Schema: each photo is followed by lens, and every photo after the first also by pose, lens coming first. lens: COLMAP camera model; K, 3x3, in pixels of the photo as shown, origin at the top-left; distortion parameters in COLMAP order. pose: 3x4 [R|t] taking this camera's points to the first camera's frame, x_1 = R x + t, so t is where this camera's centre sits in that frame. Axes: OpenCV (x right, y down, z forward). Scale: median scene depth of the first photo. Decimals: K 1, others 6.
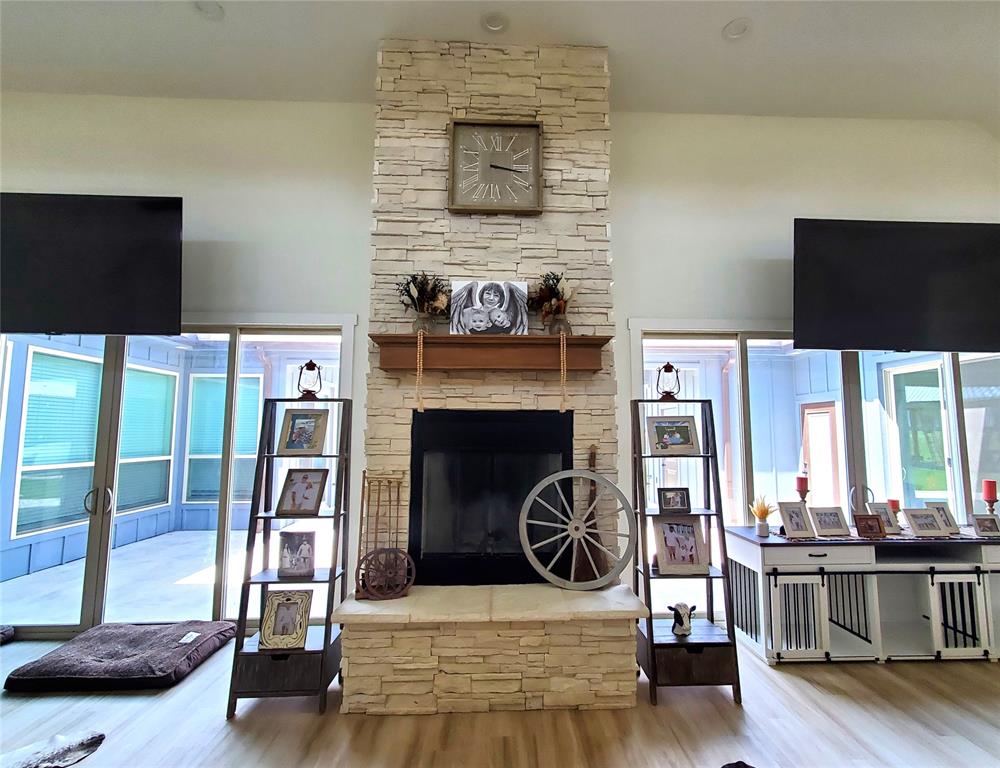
lens RADIAL K [[482.2, 0, 500.0], [0, 482.2, 384.0], [0, 0, 1]] dist [0.003534, 0.000360]
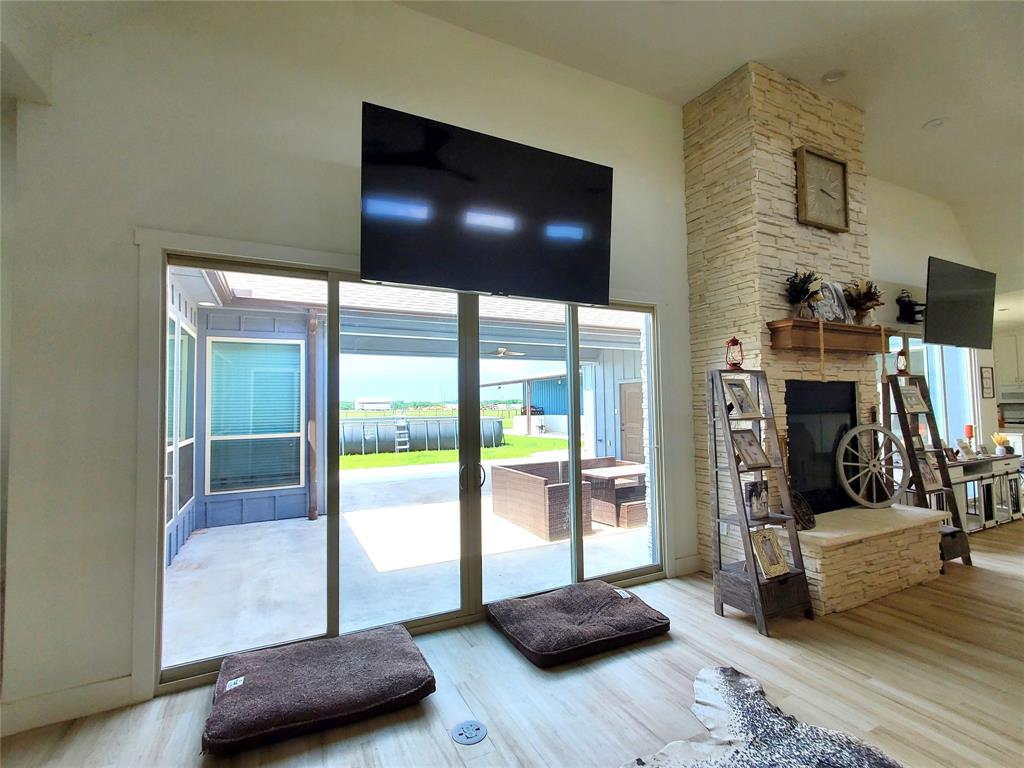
lens RADIAL K [[467.1, 0, 522.1], [0, 467.1, 380.1], [0, 0, 1]] dist [0.003424, 0.000553]
pose [[0.914180, 0.007585, 0.405237, -1.284374], [-0.025108, 0.998964, 0.037944, 0.023796], [-0.404529, -0.044862, 0.913424, 0.174607]]
